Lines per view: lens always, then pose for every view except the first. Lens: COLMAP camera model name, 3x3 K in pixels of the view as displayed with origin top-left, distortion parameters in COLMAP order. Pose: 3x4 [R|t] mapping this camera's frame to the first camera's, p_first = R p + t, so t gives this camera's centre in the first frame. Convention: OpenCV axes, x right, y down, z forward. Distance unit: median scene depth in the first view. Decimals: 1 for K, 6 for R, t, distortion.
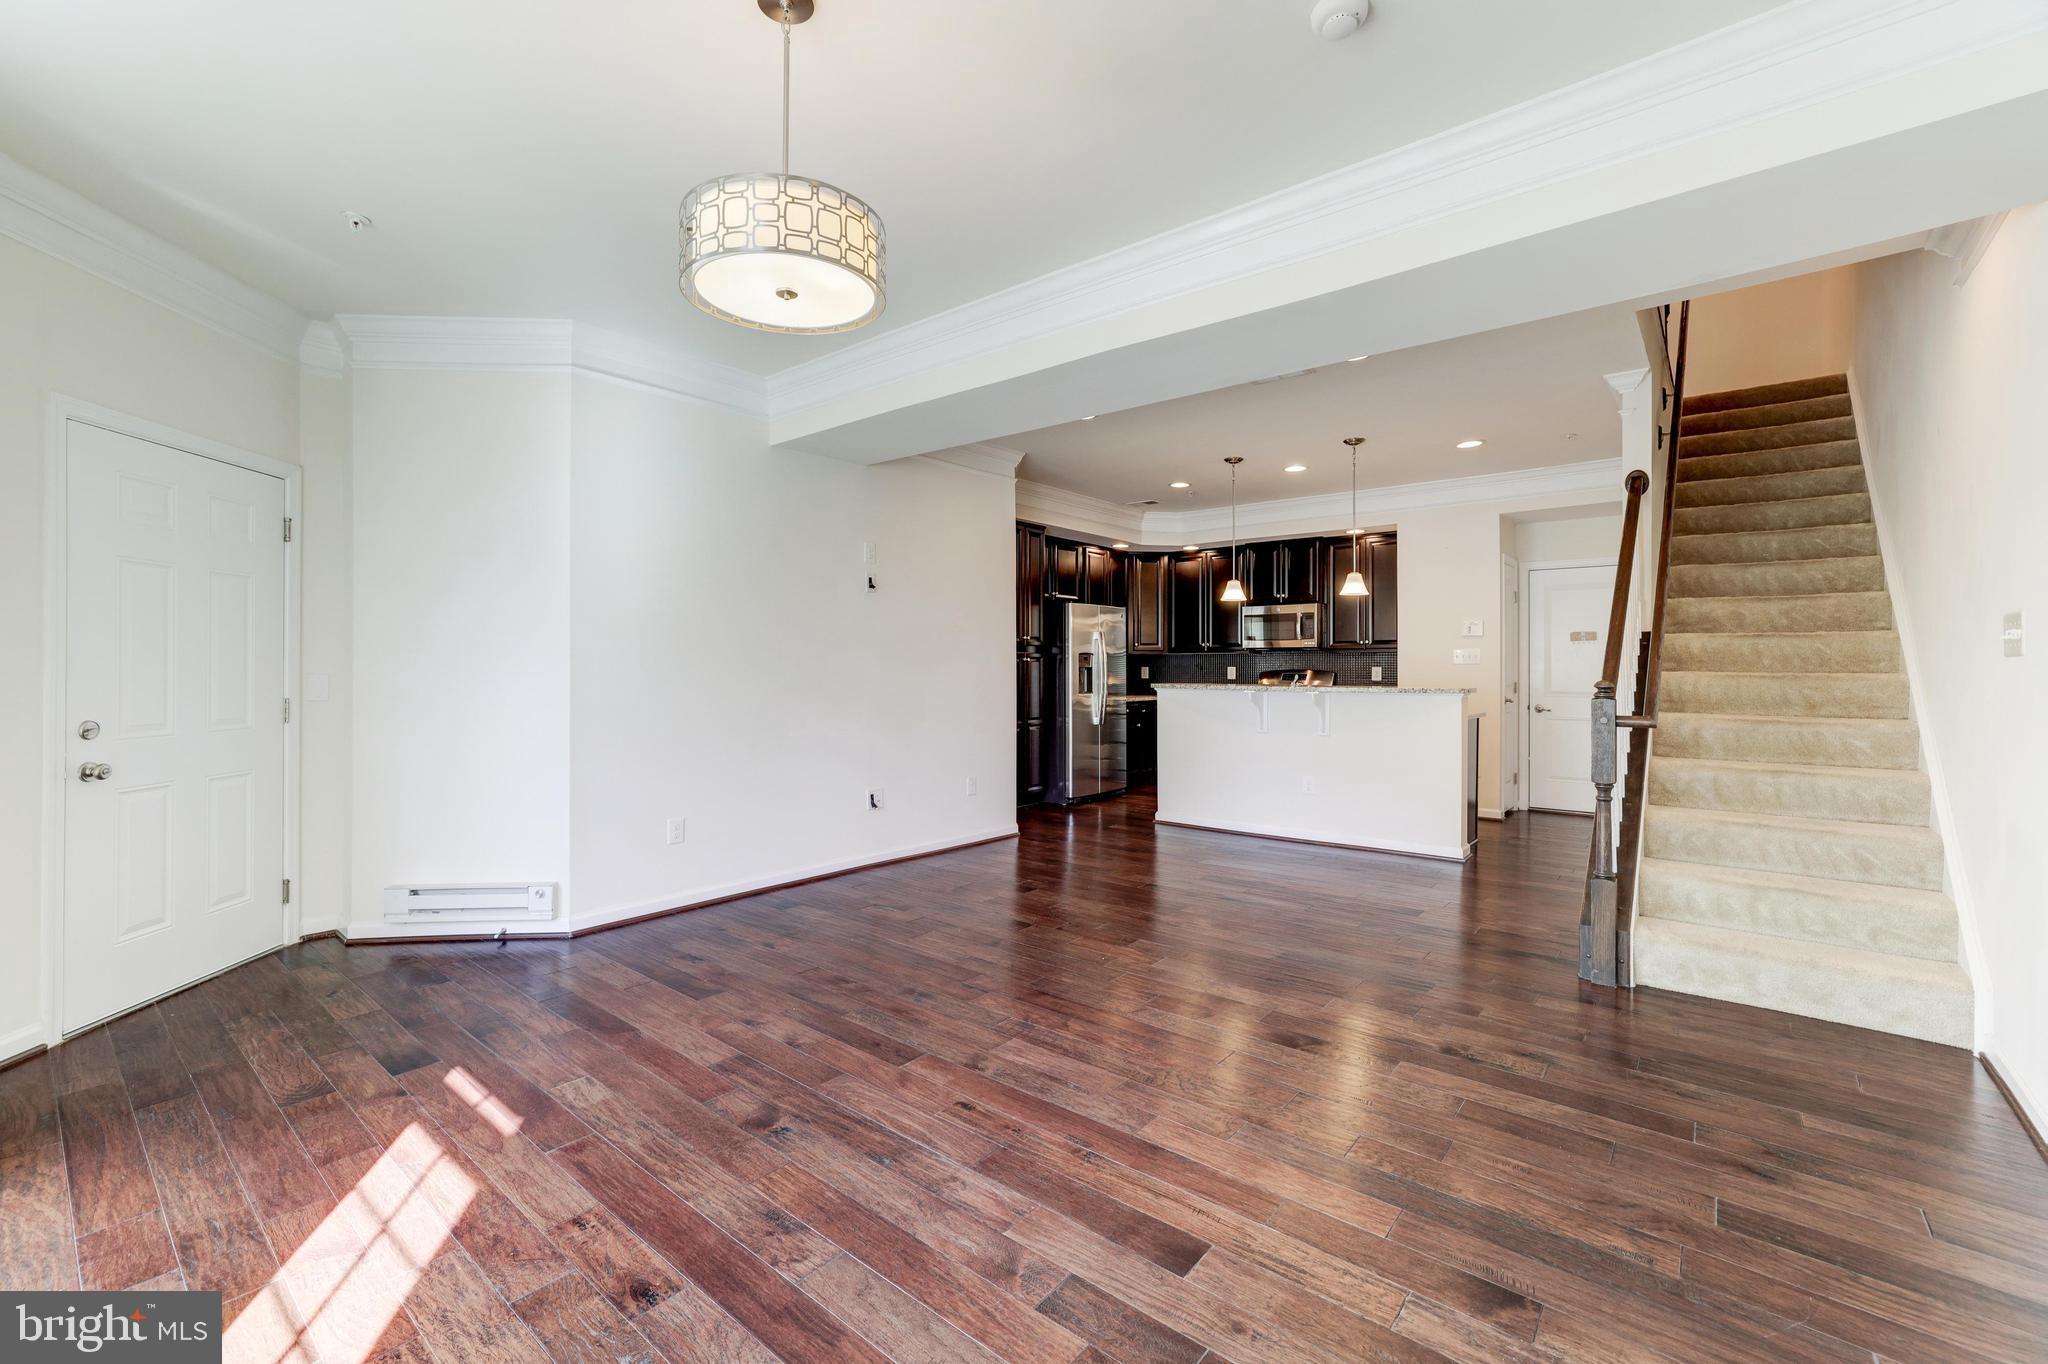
lens RADIAL K [[870.4, 0, 1005.8], [0, 870.4, 668.7], [0, 0, 1]] dist [-0.038755, 0.014959]
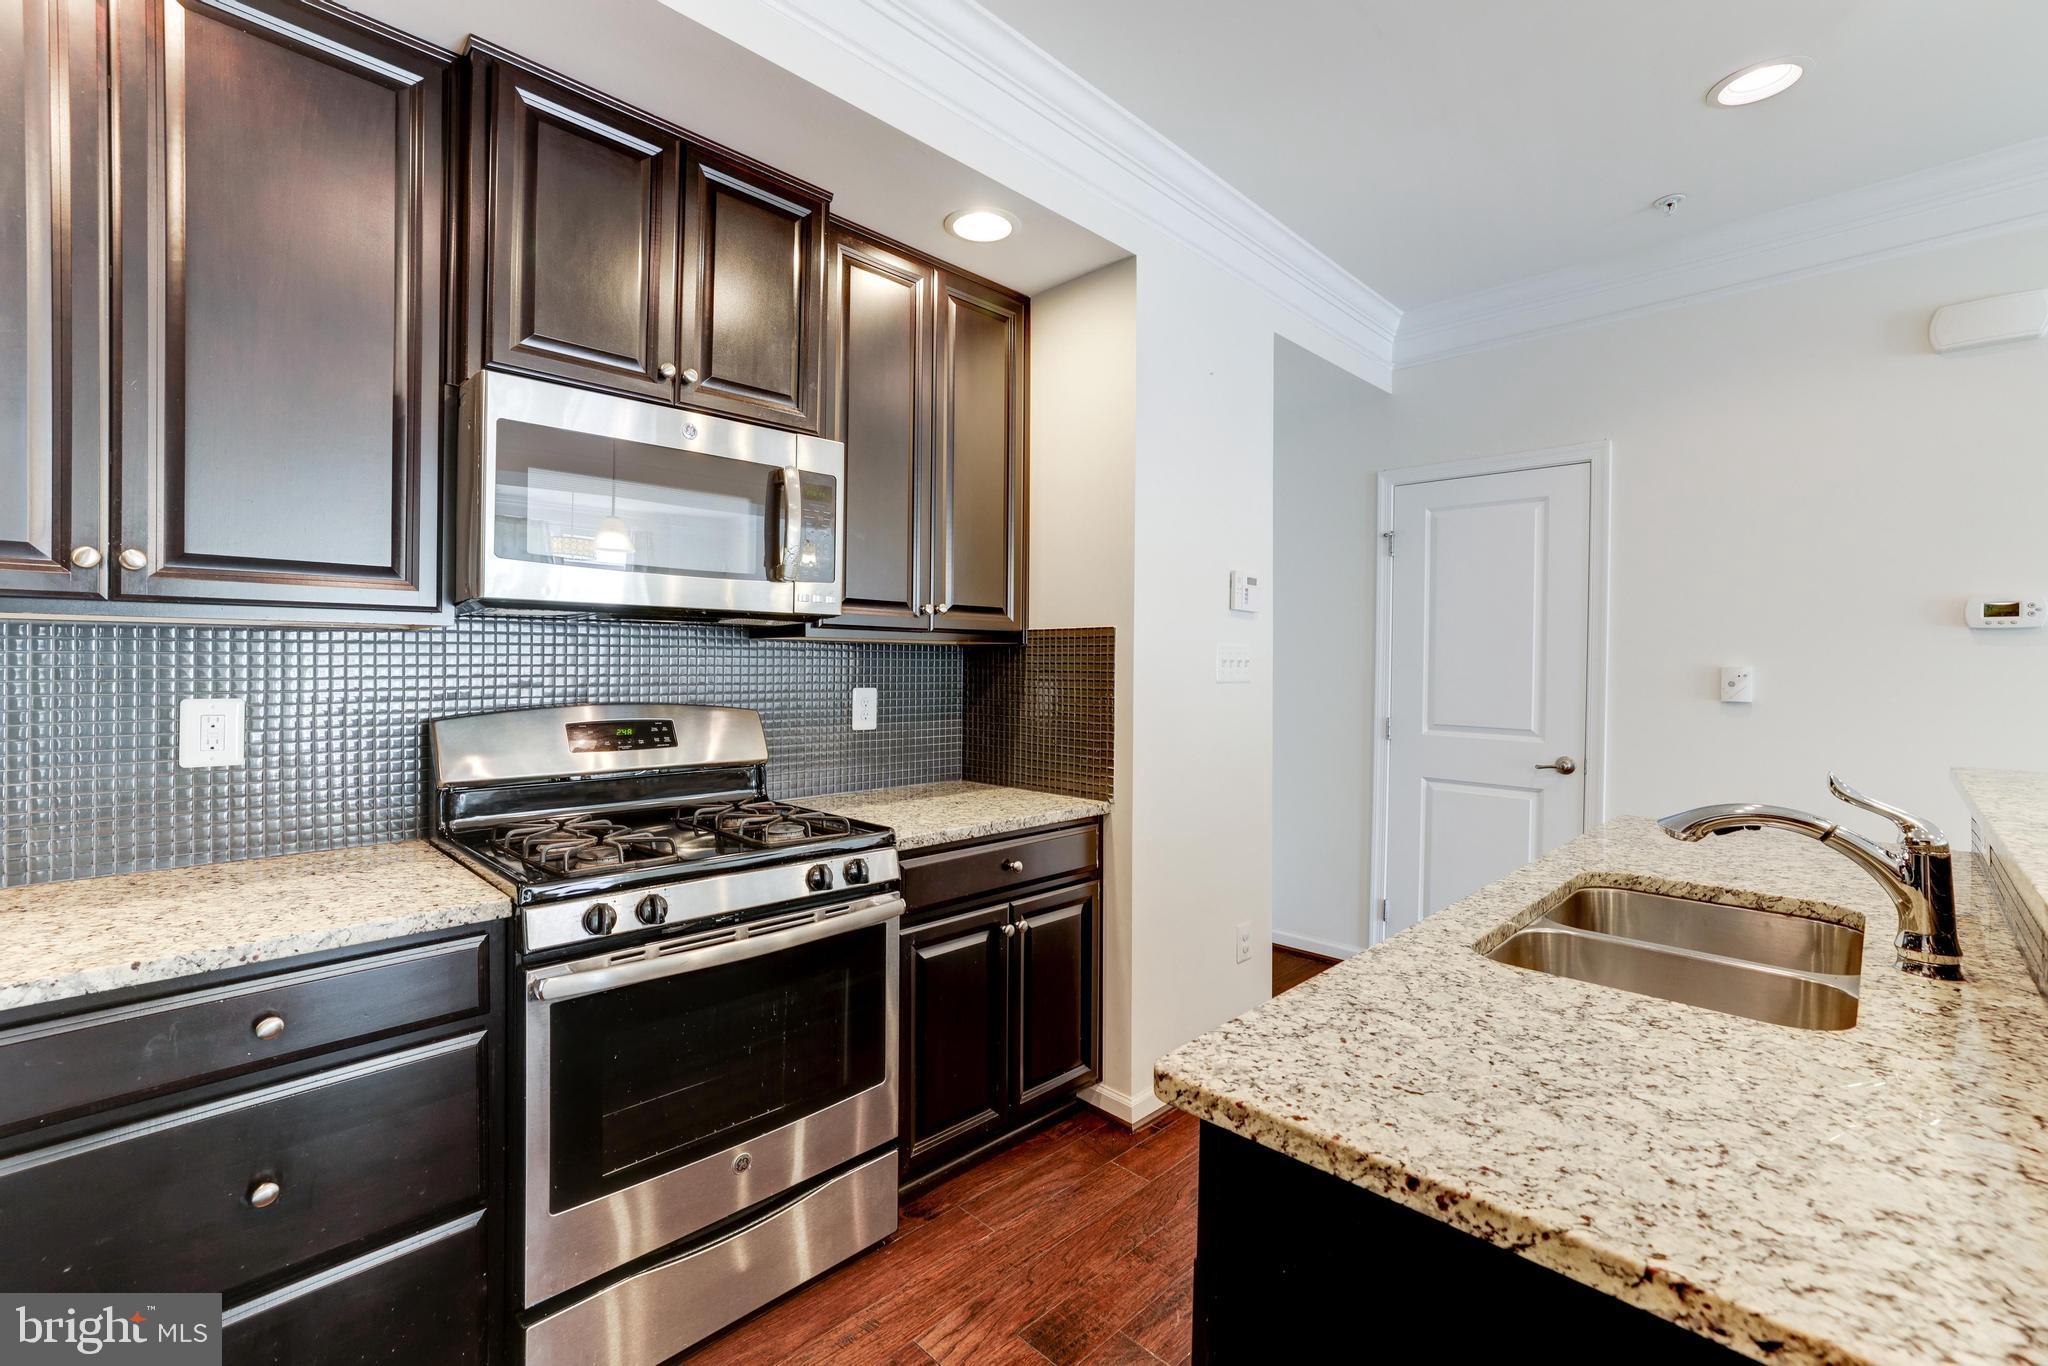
lens RADIAL K [[891.4, 0, 1013.4], [0, 891.4, 662.9], [0, 0, 1]] dist [-0.031730, 0.011171]
pose [[0.083273, -0.000339, 0.996527, 0.302446], [-0.008956, 0.999959, 0.001088, -0.034153], [-0.996487, -0.009016, 0.083266, 2.670189]]
